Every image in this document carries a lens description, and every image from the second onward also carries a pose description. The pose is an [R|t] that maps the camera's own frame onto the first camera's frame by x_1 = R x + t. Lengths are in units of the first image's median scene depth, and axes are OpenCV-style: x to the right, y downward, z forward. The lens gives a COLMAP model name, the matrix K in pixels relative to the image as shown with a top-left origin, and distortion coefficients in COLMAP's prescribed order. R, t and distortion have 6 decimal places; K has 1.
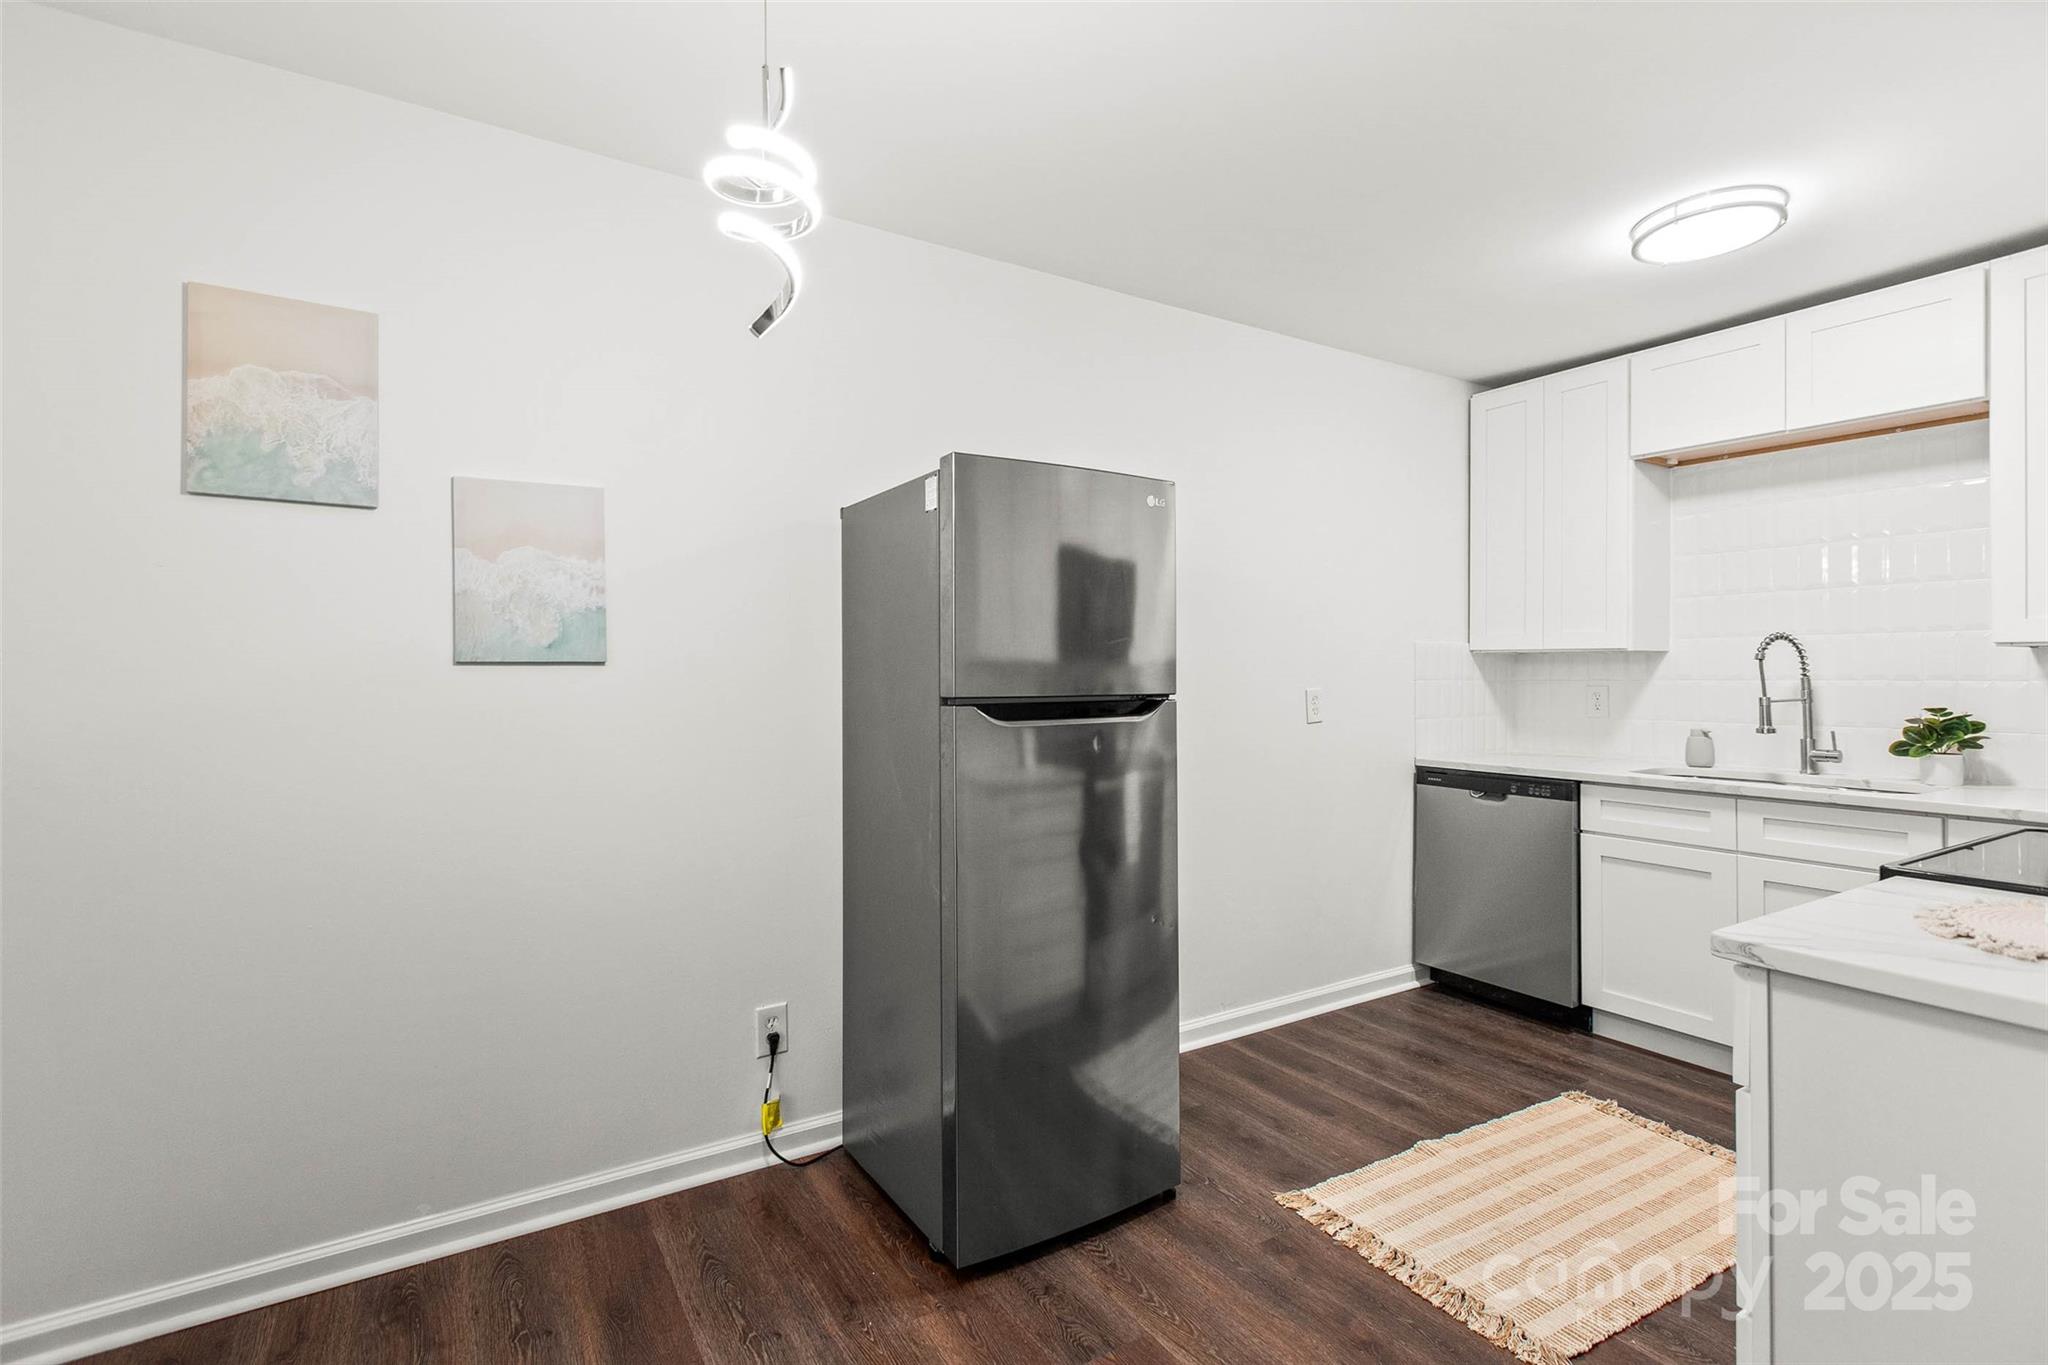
lens RADIAL K [[932.8, 0, 1018.2], [0, 932.8, 667.5], [0, 0, 1]] dist [0.004119, -0.001584]
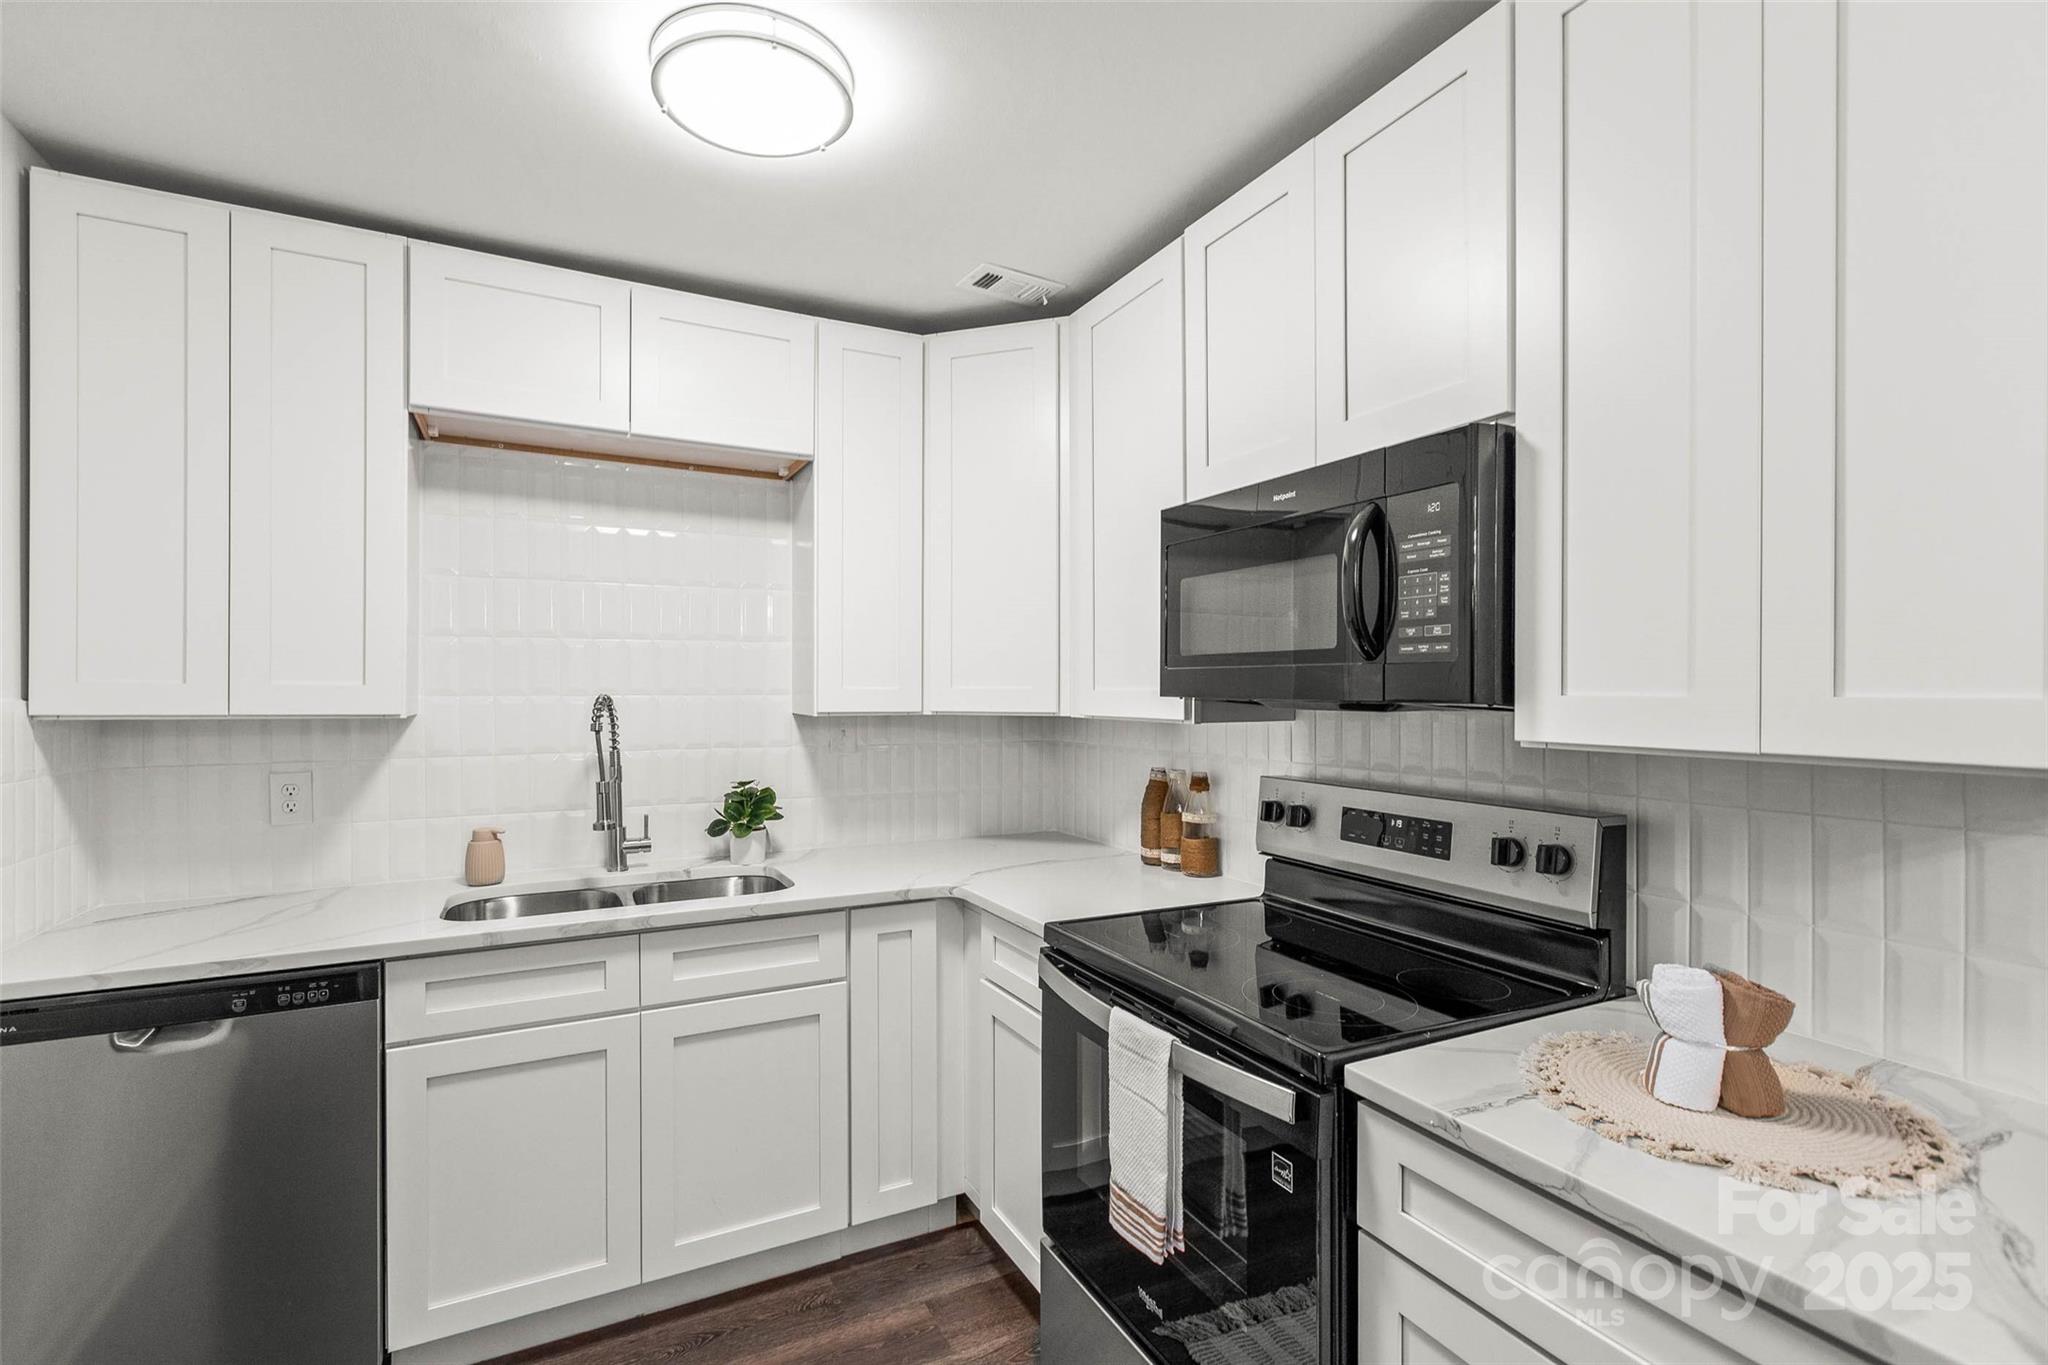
lens RADIAL K [[932.8, 0, 1011.4], [0, 932.8, 696.4], [0, 0, 1]] dist [0.004119, -0.001584]
pose [[0.078955, -0.005009, 0.996866, 0.076678], [-0.004650, 0.999975, 0.005393, -0.041800], [-0.996867, -0.005061, 0.078930, 0.606020]]
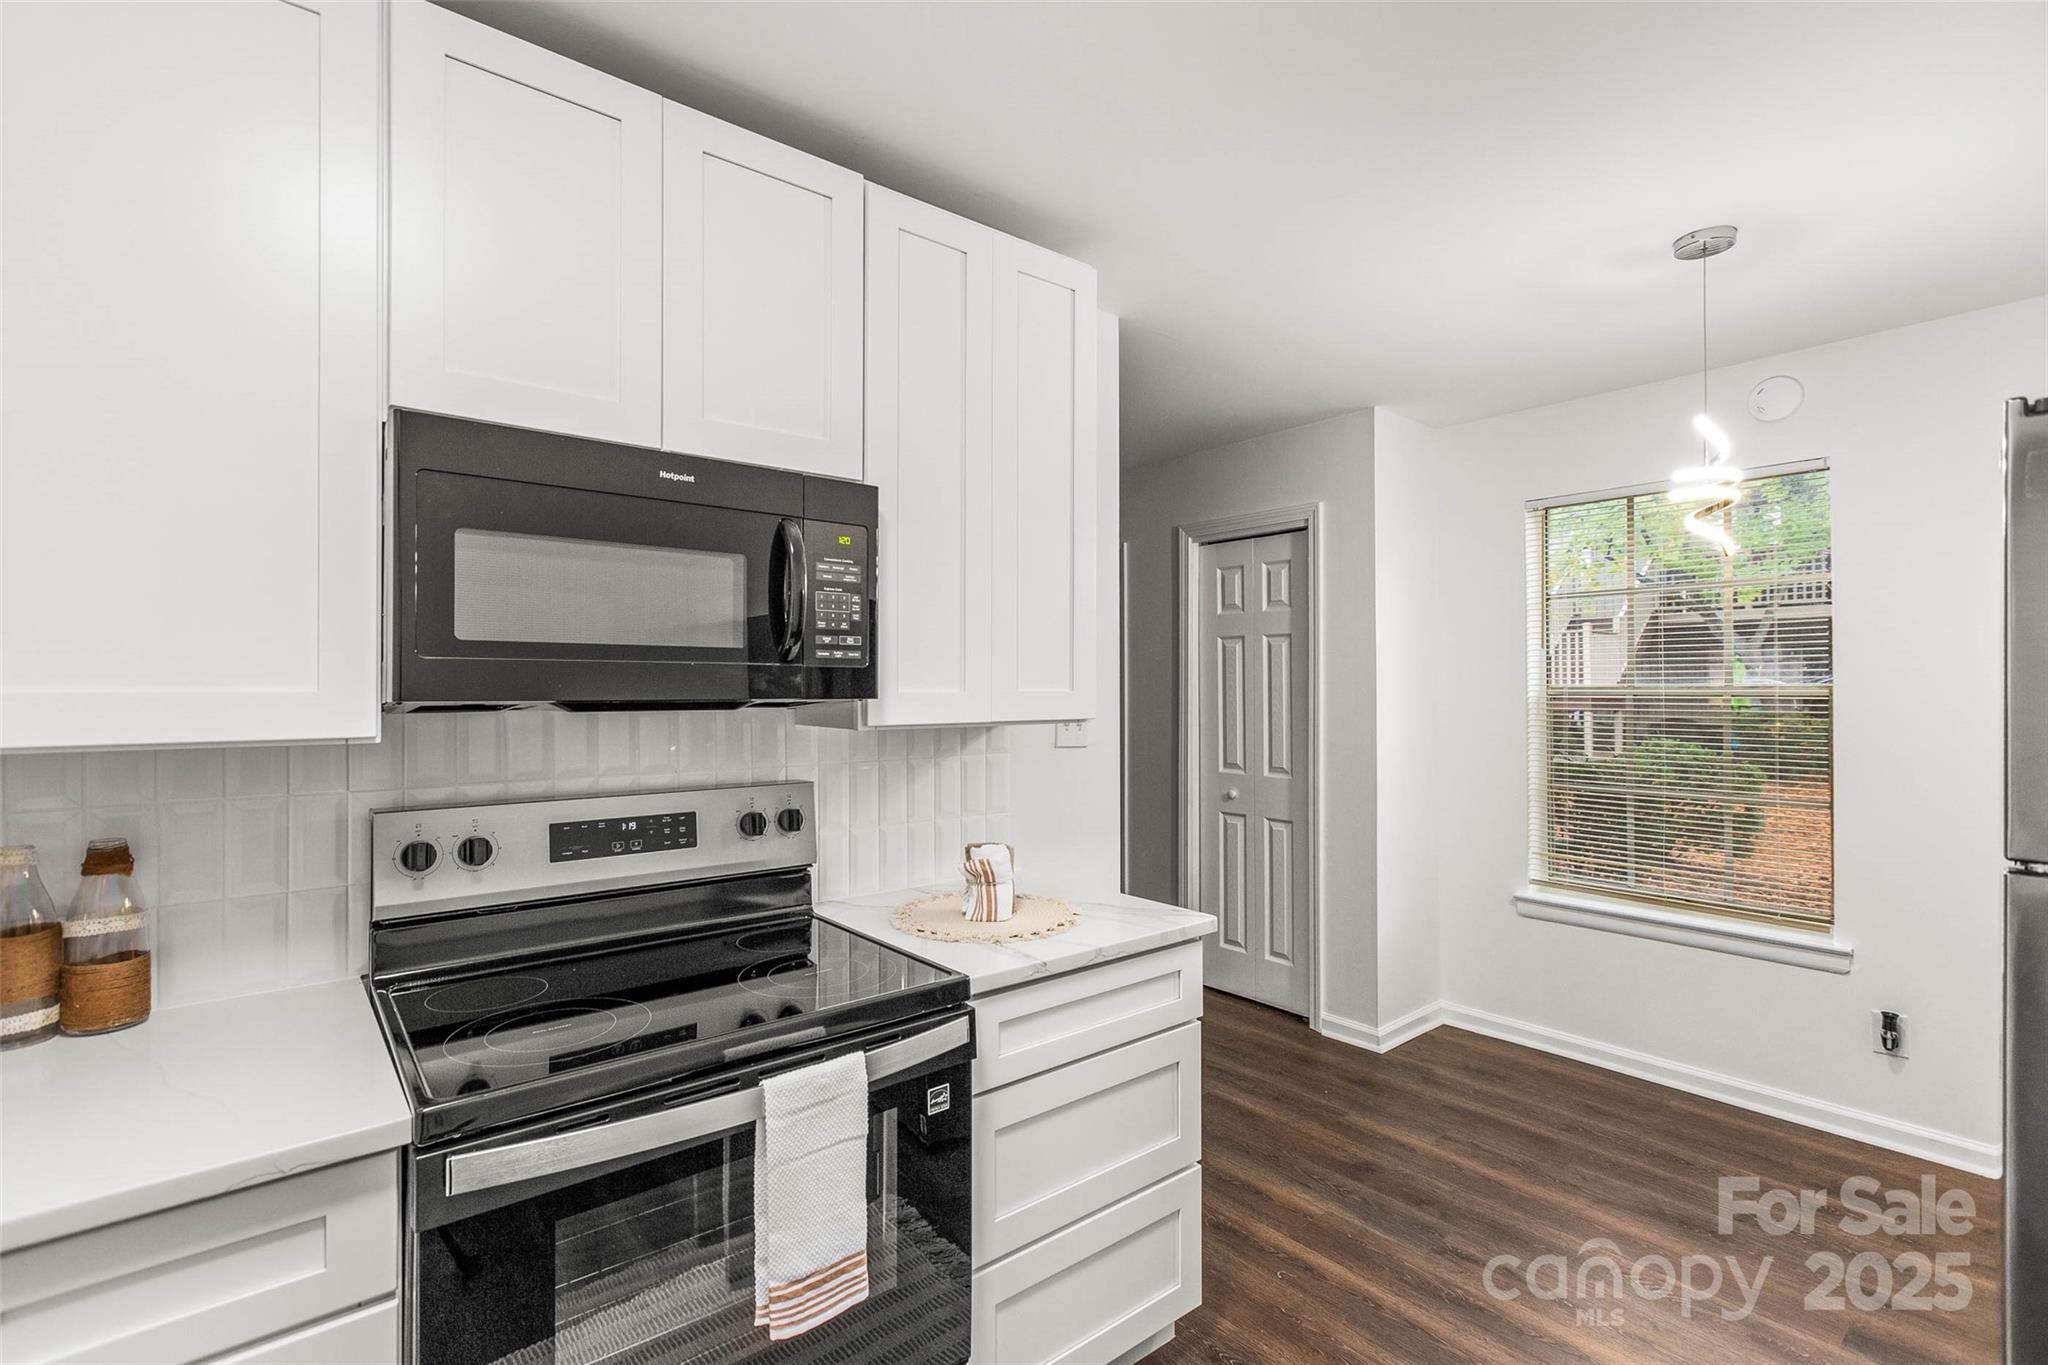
lens RADIAL K [[932.8, 0, 1021.7], [0, 932.8, 680.7], [0, 0, 1]] dist [0.004119, -0.001584]
pose [[-0.989819, 0.002320, -0.142313, 0.524810], [0.002871, 0.999989, -0.003666, -0.045970], [0.142303, -0.004037, -0.989815, 1.008260]]
